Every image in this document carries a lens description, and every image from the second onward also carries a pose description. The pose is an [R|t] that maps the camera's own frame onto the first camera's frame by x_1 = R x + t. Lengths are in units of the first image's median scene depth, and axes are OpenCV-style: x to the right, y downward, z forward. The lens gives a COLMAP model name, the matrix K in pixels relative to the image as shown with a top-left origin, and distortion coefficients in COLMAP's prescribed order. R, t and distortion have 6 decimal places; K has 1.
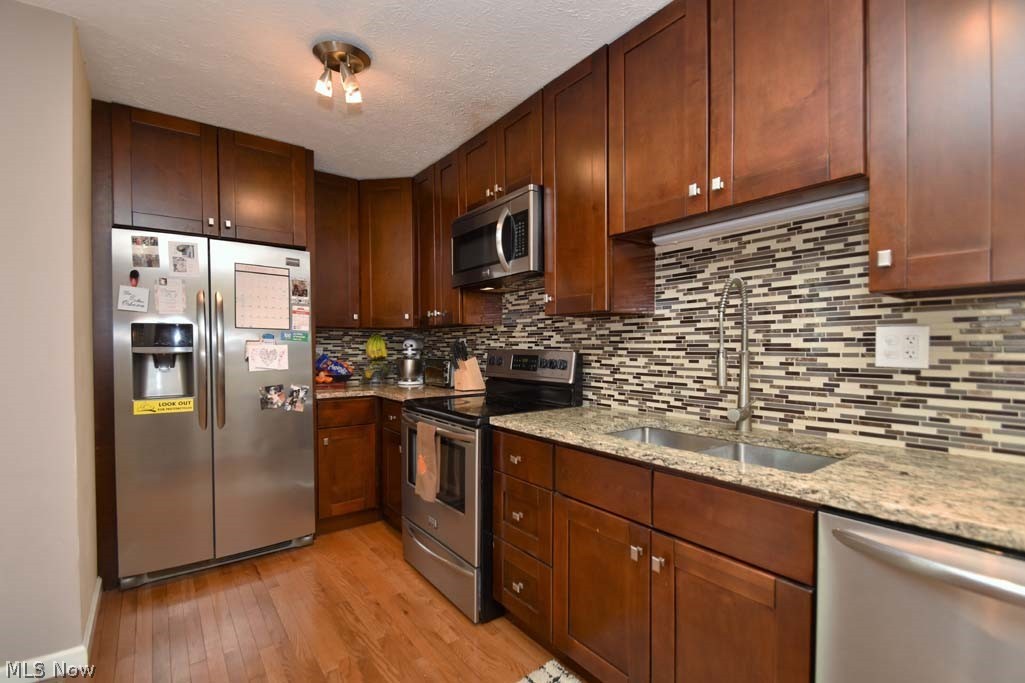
lens RADIAL K [[449.3, 0, 484.7], [0, 449.3, 353.1], [0, 0, 1]] dist [-0.002954, -0.004109]
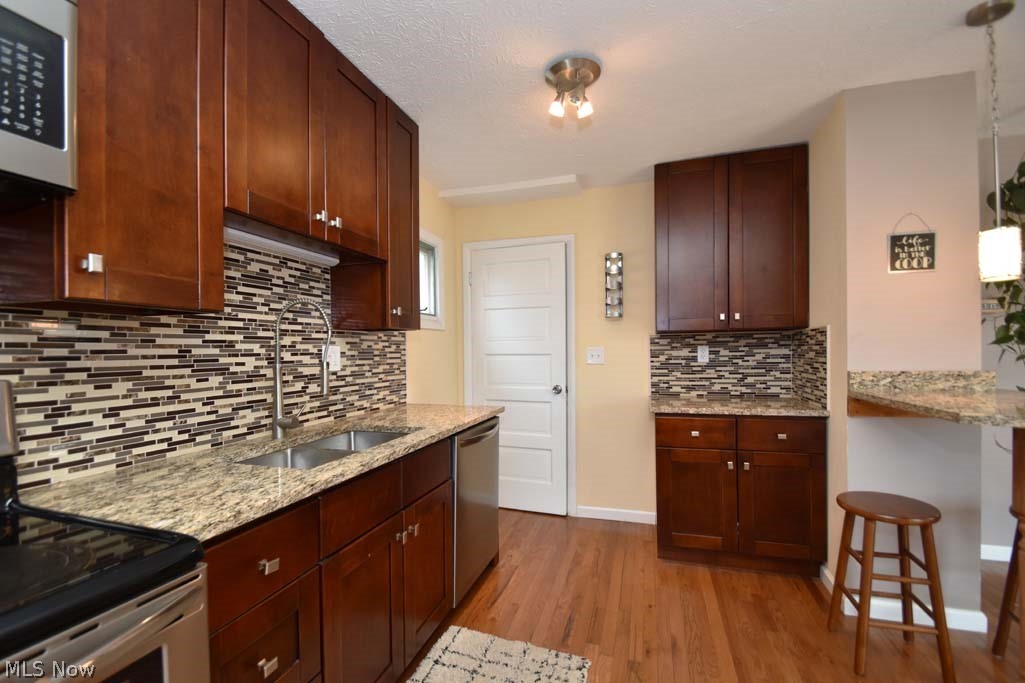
lens RADIAL K [[449.3, 0, 506.4], [0, 449.3, 351.7], [0, 0, 1]] dist [-0.002954, -0.004109]
pose [[-0.602749, 0.010759, 0.797858, -0.539304], [0.030617, 0.999485, 0.009652, -0.024992], [-0.797343, 0.030245, -0.602768, 1.057389]]
